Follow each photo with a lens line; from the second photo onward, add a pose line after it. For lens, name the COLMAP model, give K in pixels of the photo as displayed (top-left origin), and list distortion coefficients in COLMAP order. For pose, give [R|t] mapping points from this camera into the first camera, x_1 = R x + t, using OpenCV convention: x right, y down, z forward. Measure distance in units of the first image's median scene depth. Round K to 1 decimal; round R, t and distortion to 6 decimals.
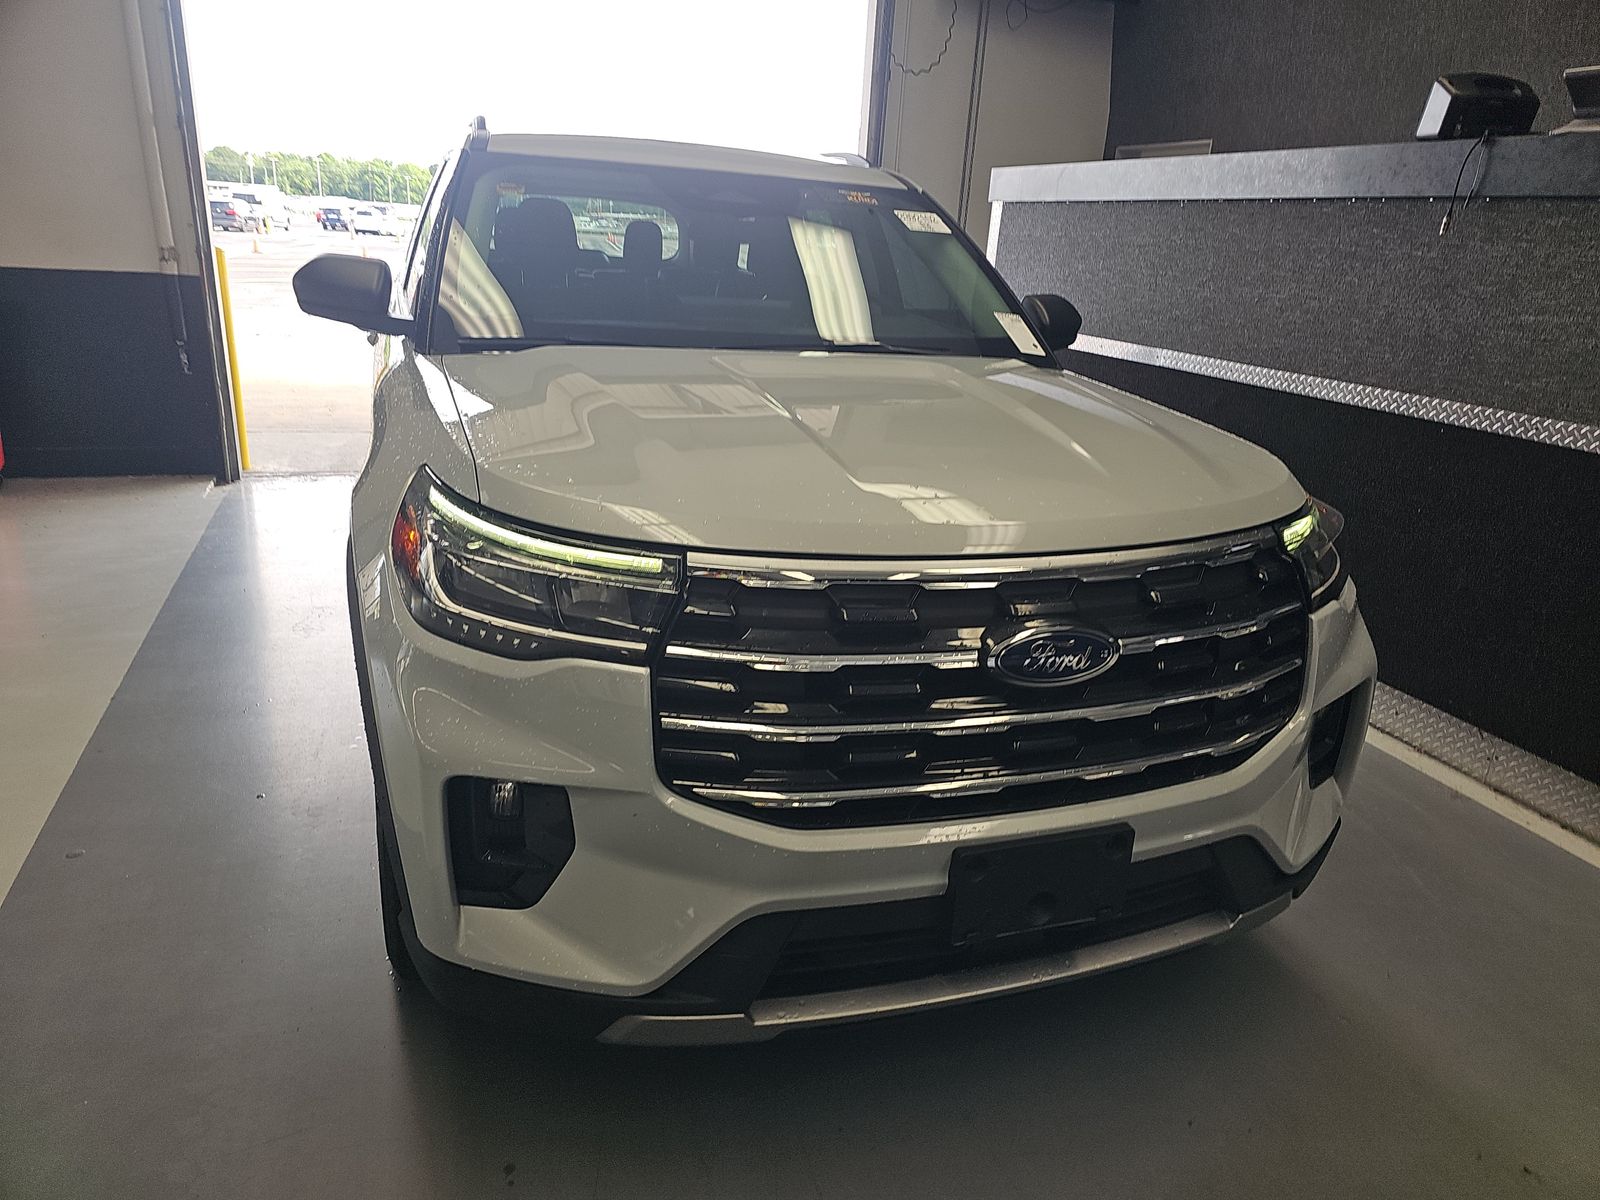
lens RADIAL K [[1071.1, 0, 799.3], [0, 1071.1, 610.9], [0, 0, 1]] dist [0.041618, -0.027749]
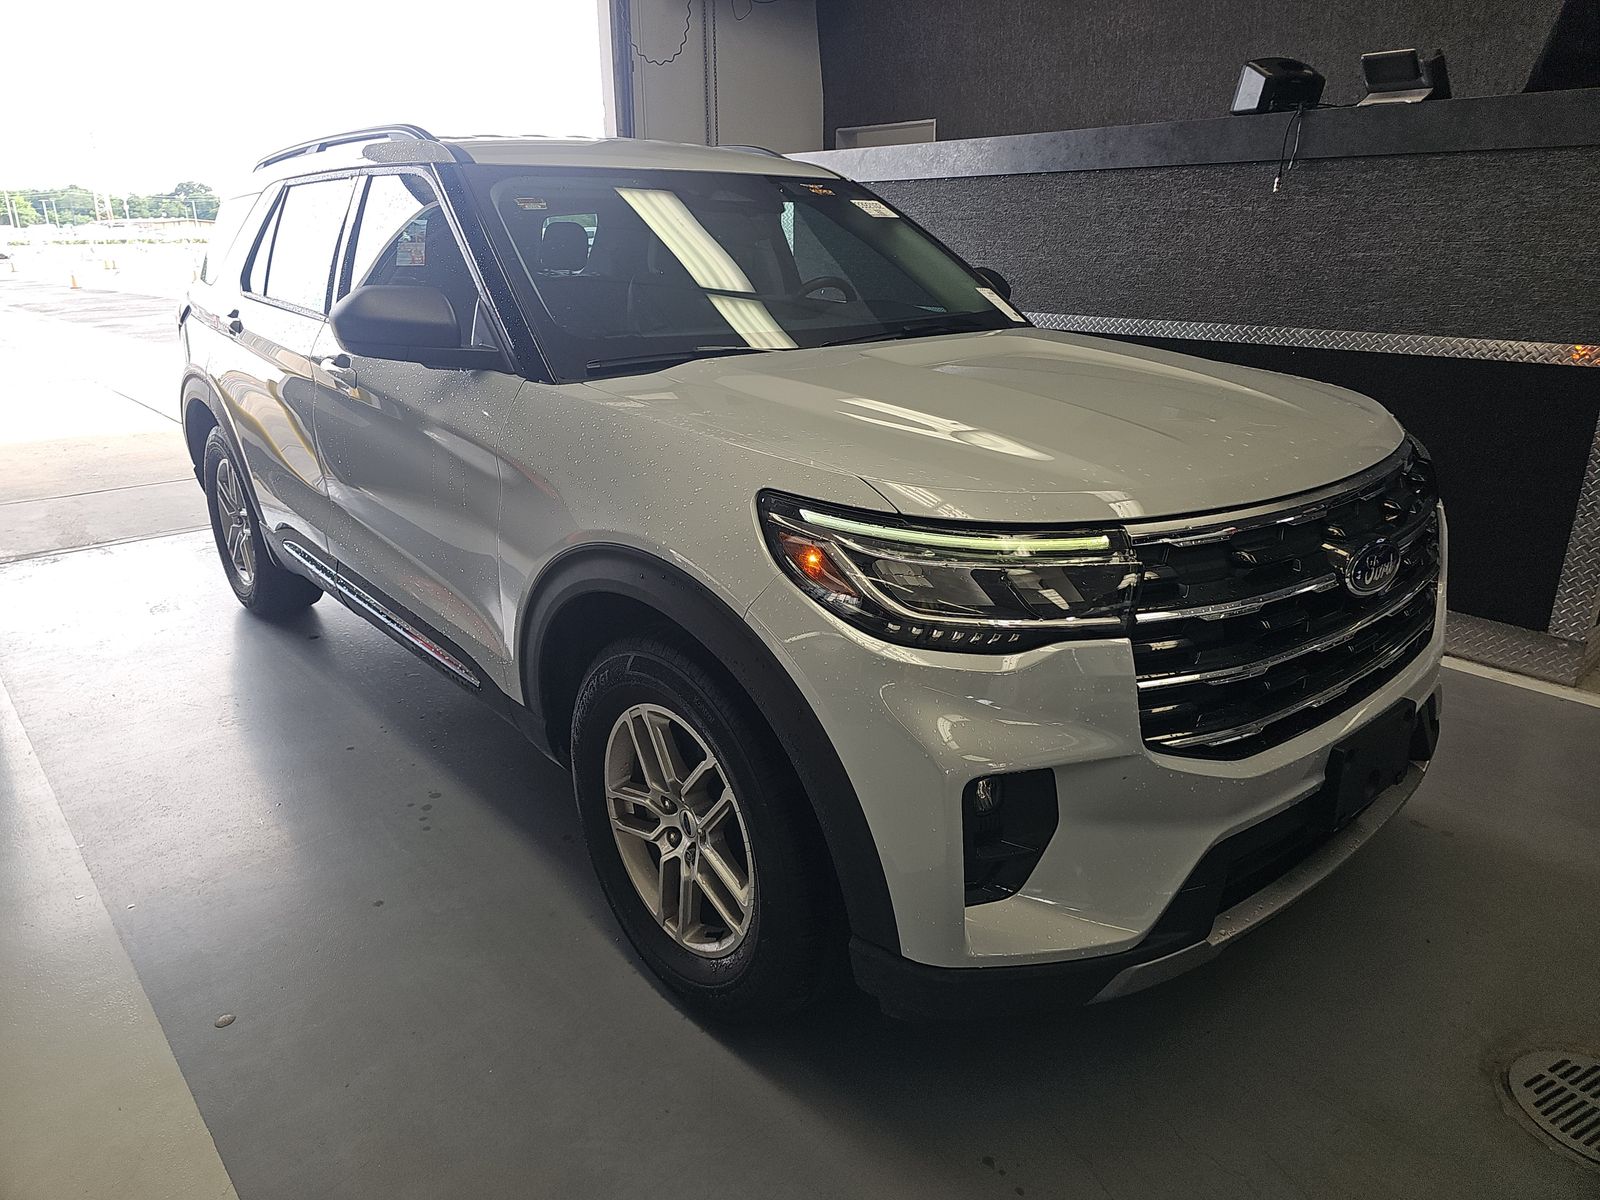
lens RADIAL K [[1071.1, 0, 792.5], [0, 1071.1, 587.1], [0, 0, 1]] dist [0.041618, -0.027749]
pose [[0.932811, -0.174450, 0.315327, -0.375871], [0.176223, 0.984079, 0.023118, -0.038375], [-0.314339, 0.034003, 0.948702, 0.044441]]
